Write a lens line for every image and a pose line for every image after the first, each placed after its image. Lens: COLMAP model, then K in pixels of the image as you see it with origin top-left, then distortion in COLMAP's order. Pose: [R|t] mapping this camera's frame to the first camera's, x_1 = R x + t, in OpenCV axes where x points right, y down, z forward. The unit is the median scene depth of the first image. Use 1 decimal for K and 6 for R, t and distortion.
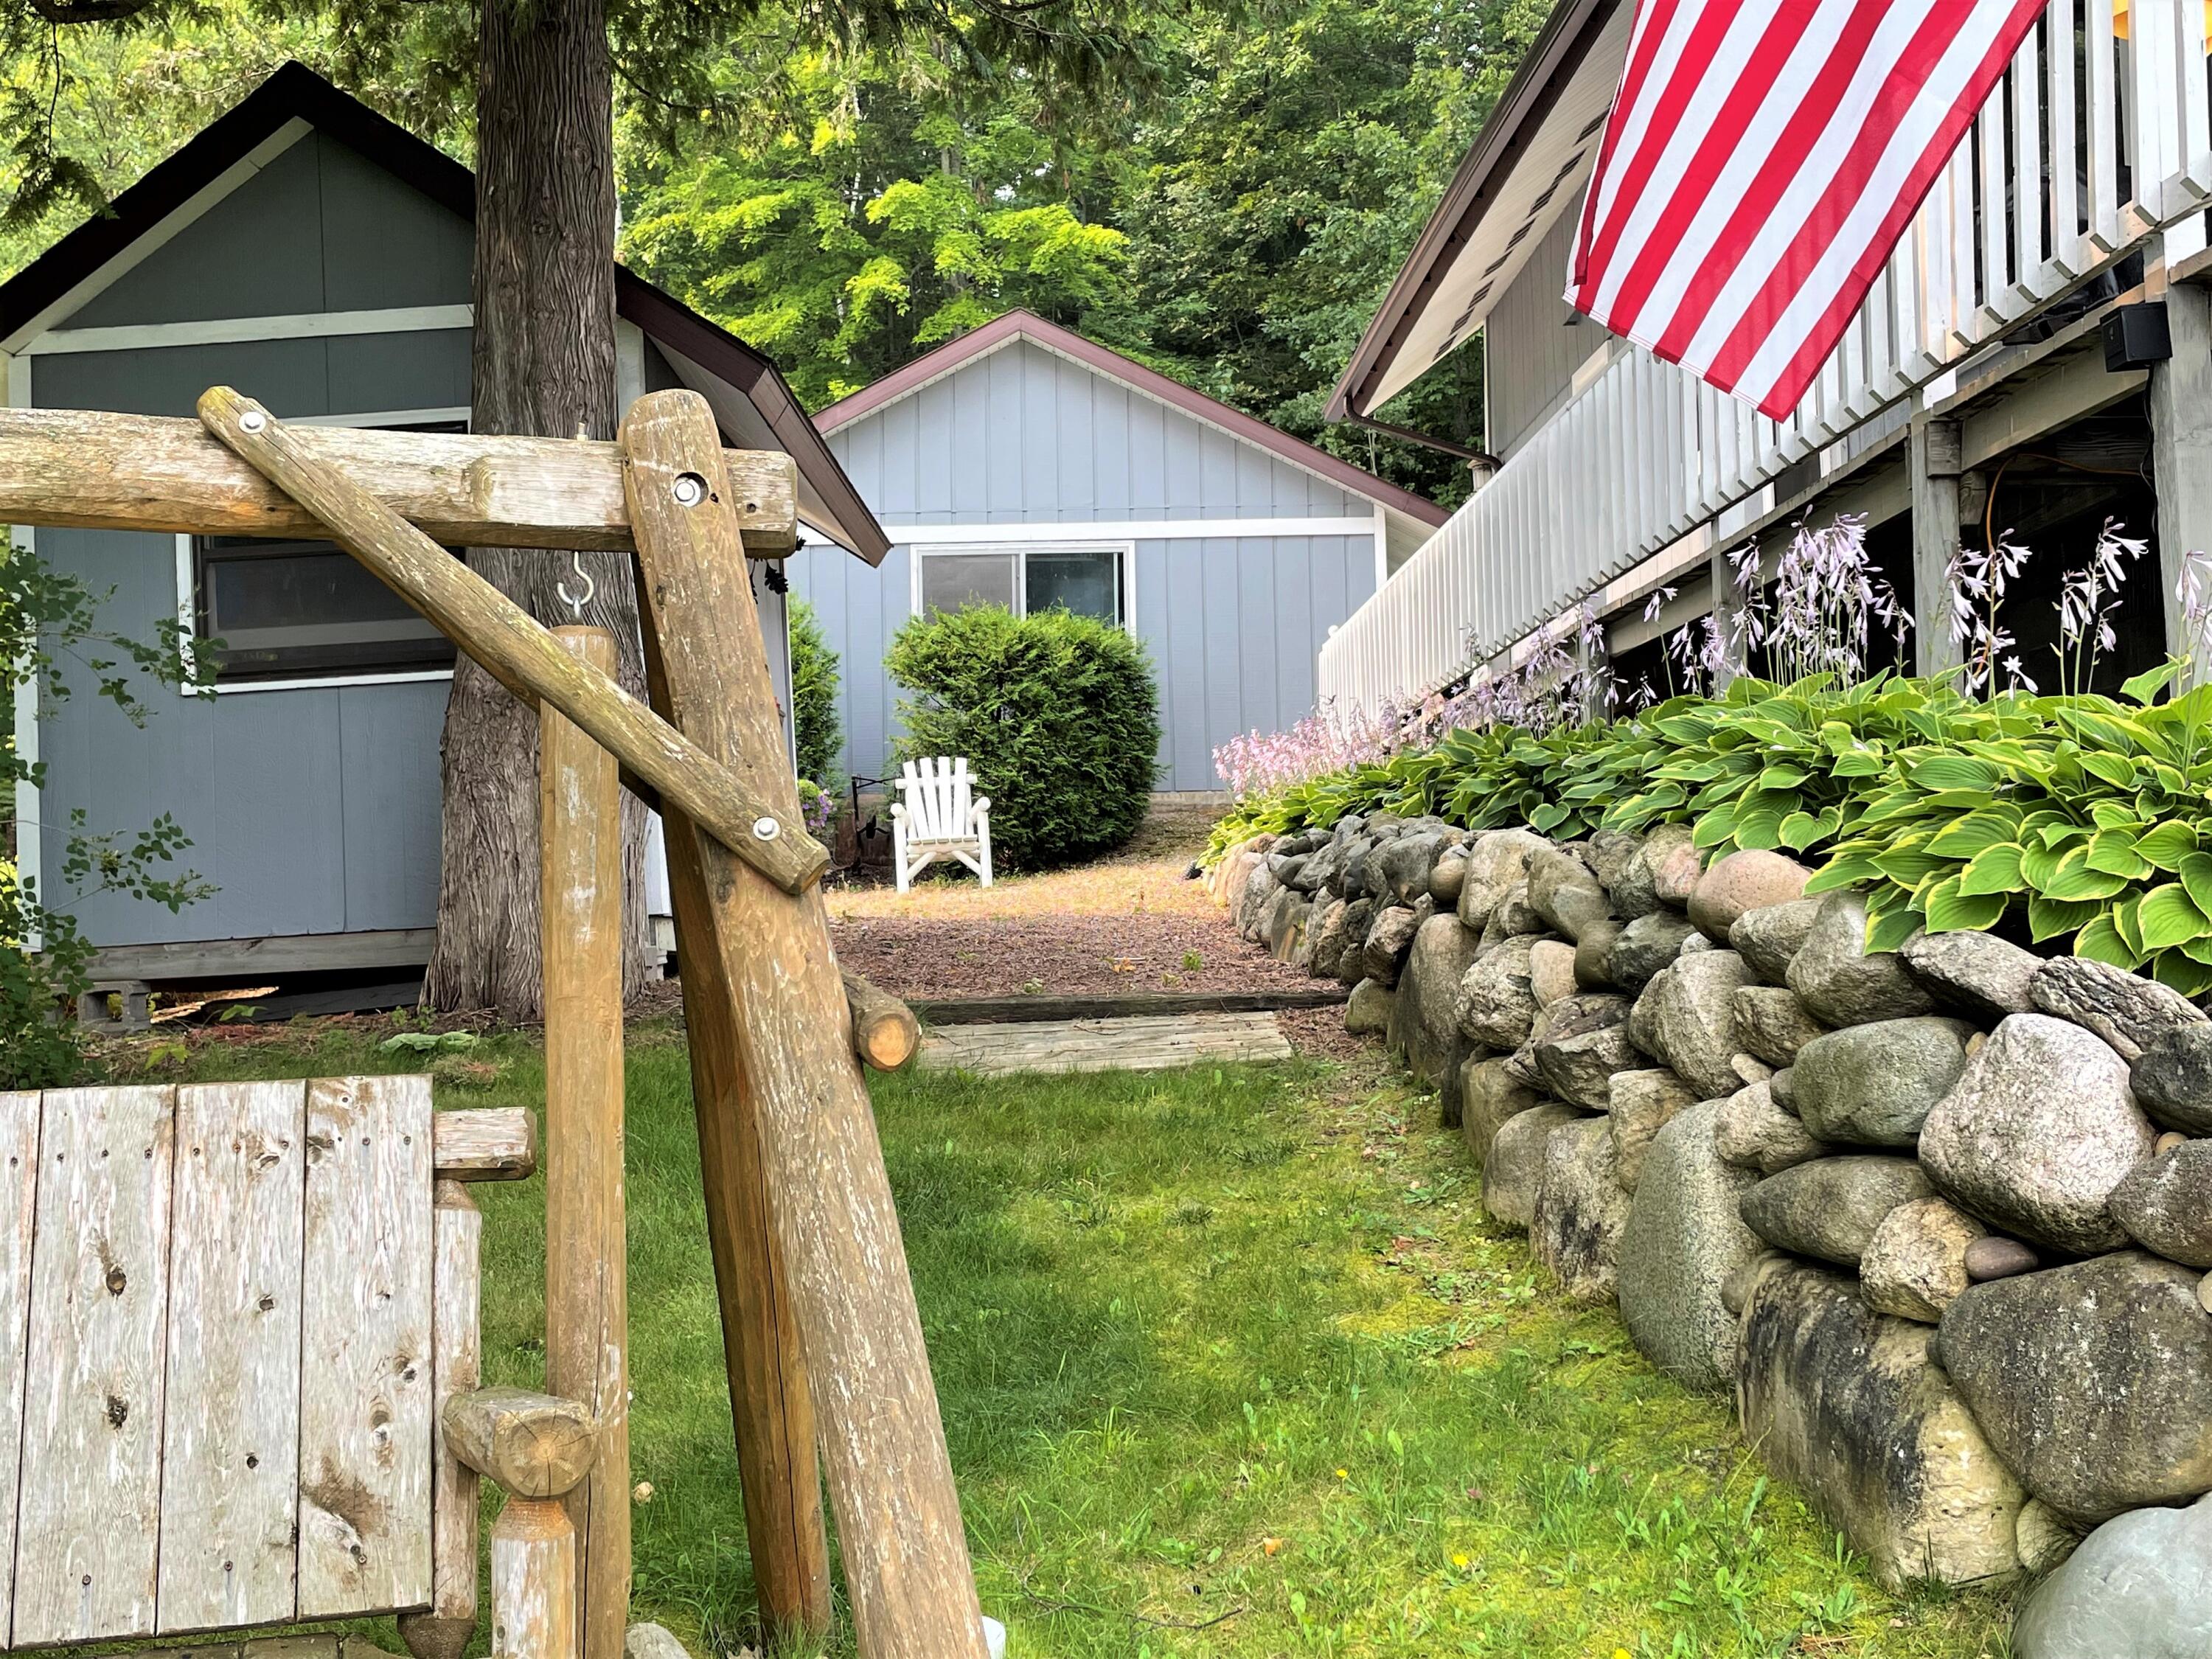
lens RADIAL K [[2382.0, 0, 1106.0], [0, 2382.0, 832.9], [0, 0, 1]] dist [0.001447, 0.000000]
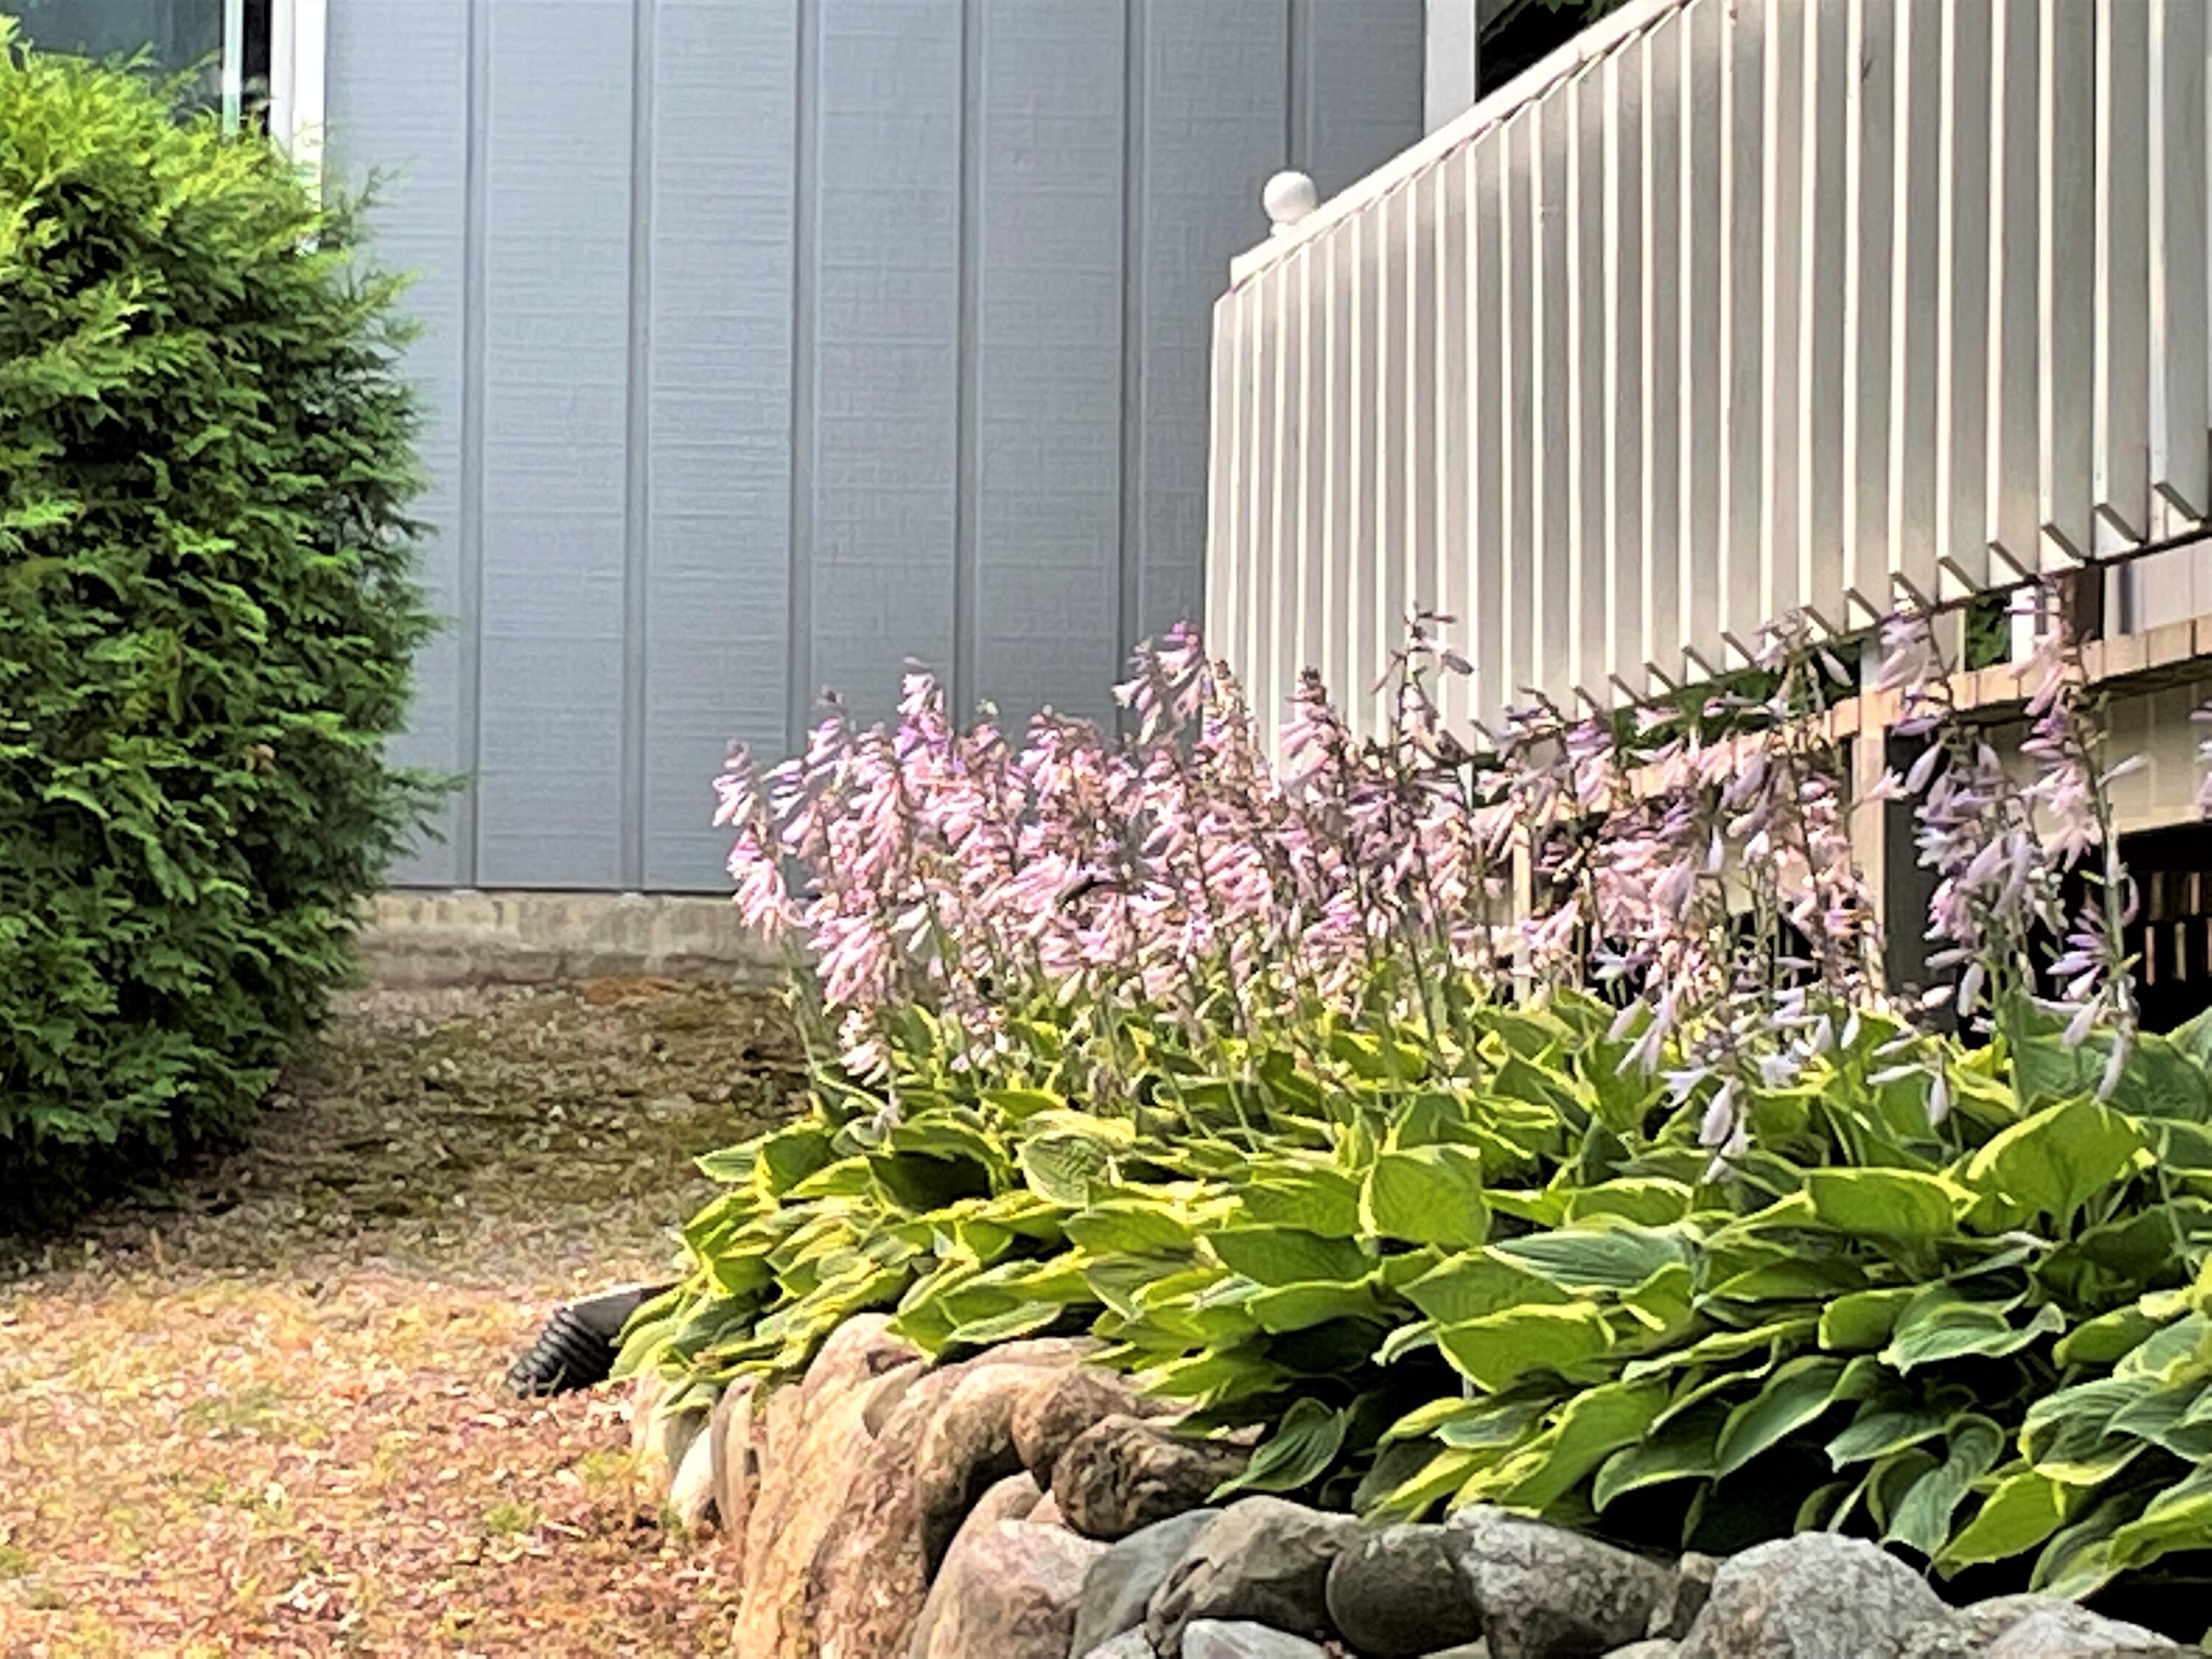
lens RADIAL K [[8523.6, 0, 1106.4], [0, 8523.6, 828.4], [0, 0, 1]] dist [0.149381, 0.000000]
pose [[0.992155, 0.039884, 0.118478, -0.006293], [-0.040306, 0.999187, 0.001169, -0.027890], [-0.118335, -0.005935, 0.992956, 0.241573]]
